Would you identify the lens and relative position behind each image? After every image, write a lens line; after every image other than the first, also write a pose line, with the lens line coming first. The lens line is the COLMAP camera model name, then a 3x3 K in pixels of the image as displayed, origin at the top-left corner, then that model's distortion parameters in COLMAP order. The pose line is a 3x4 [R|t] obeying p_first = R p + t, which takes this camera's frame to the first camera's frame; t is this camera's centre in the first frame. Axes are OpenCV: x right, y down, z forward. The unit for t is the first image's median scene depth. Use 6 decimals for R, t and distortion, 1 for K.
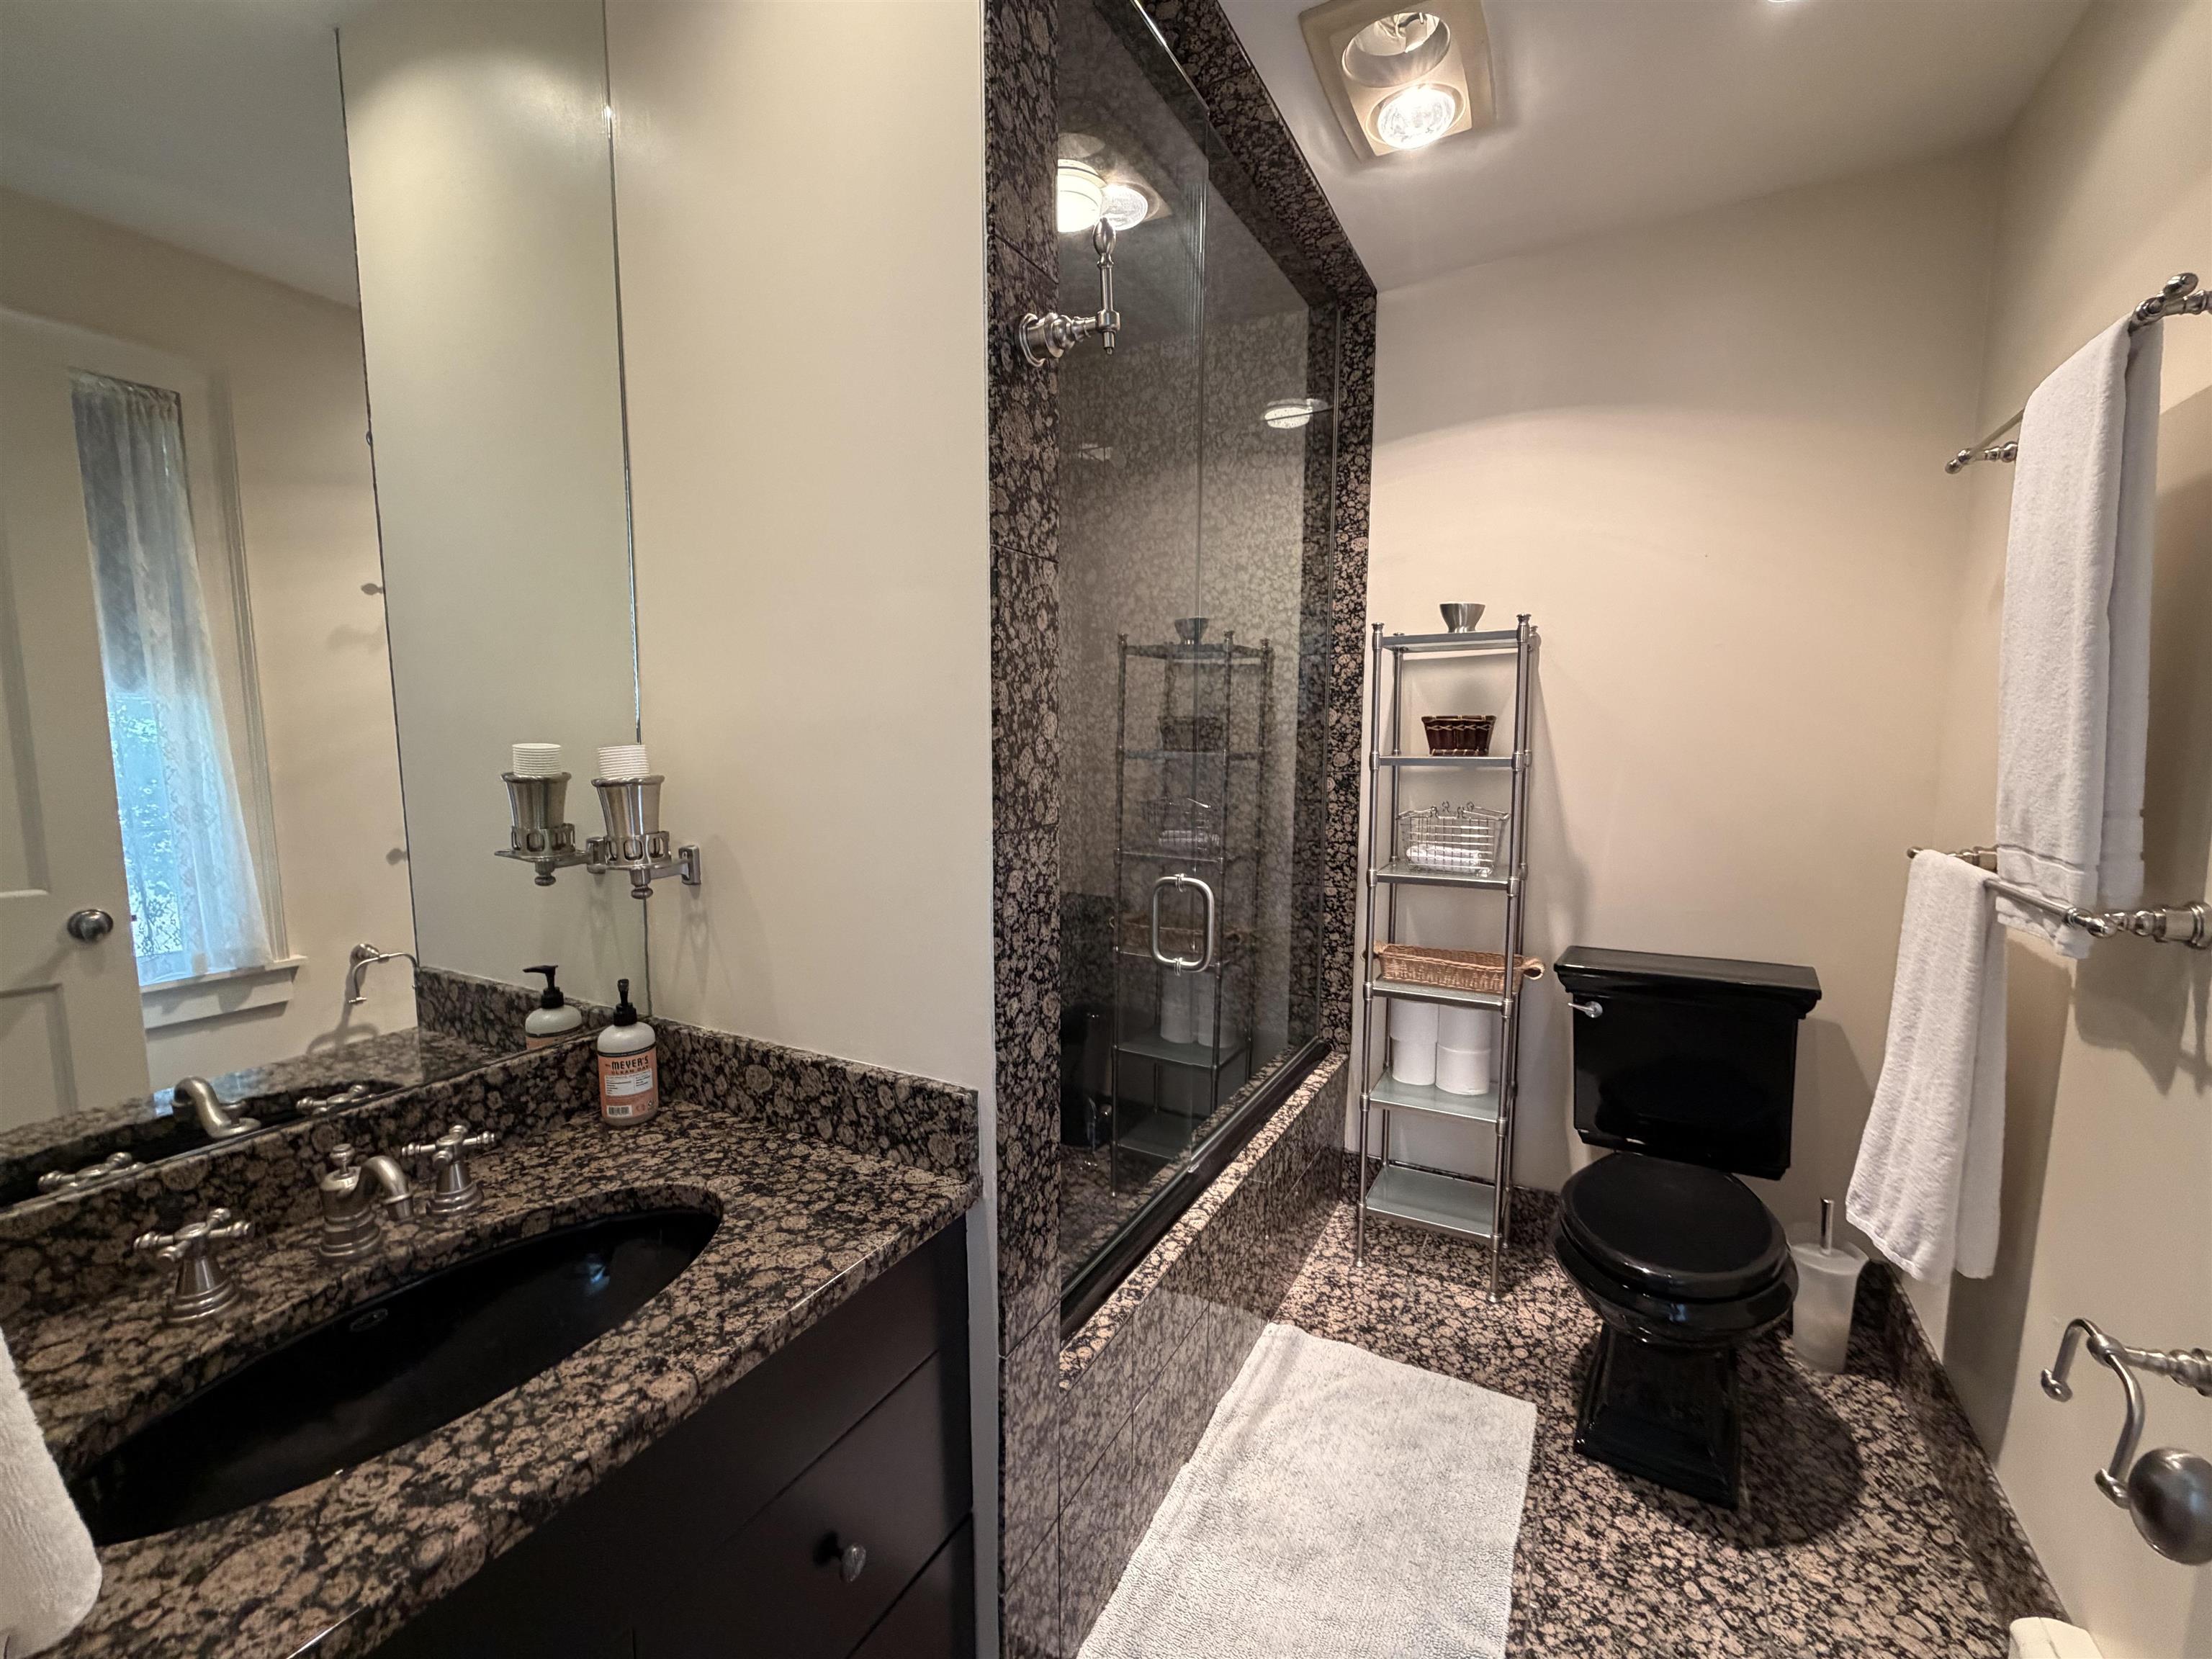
lens RADIAL K [[898.6, 0, 1106.0], [0, 898.6, 829.5], [0, 0, 1]] dist [-0.000535, 0.000153]
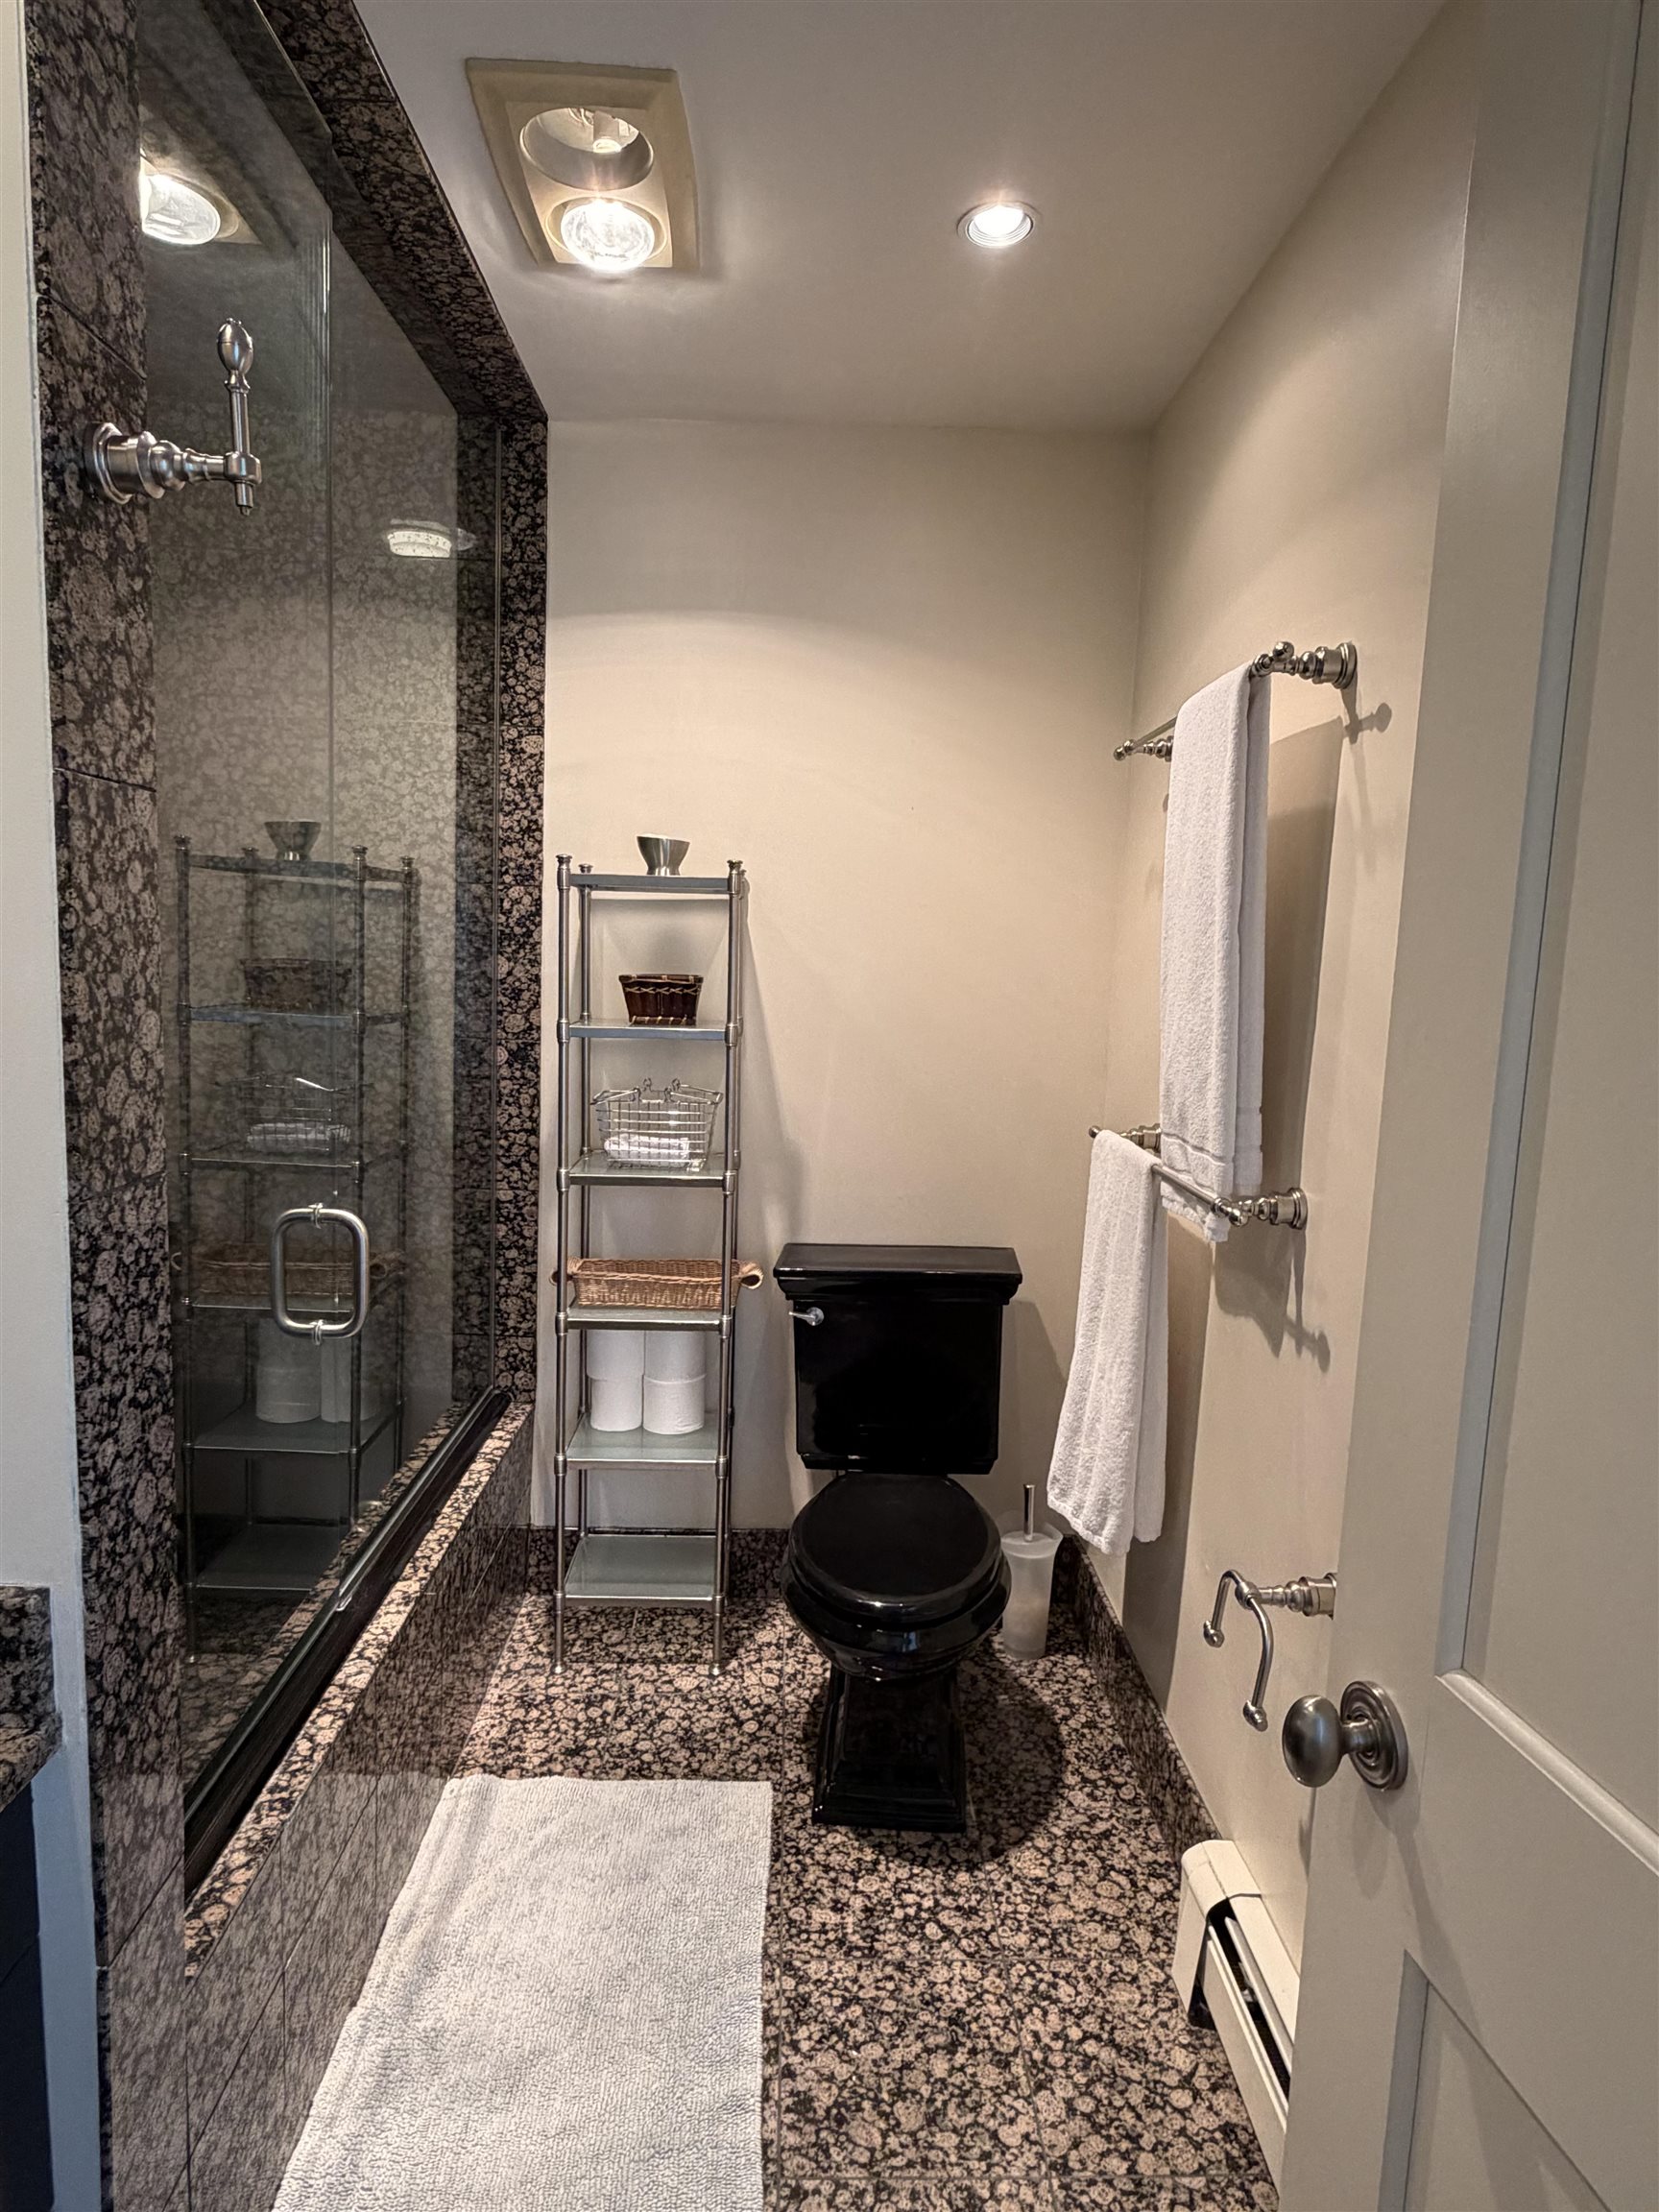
lens RADIAL K [[1257.8, 0, 751.2], [0, 1257.8, 1066.2], [0, 0, 1]] dist [-0.000880, 0.000449]
pose [[0.874799, -0.034441, 0.483260, -0.113010], [0.023079, 0.999300, 0.029439, -0.096433], [-0.483936, -0.014600, 0.874982, -0.044896]]
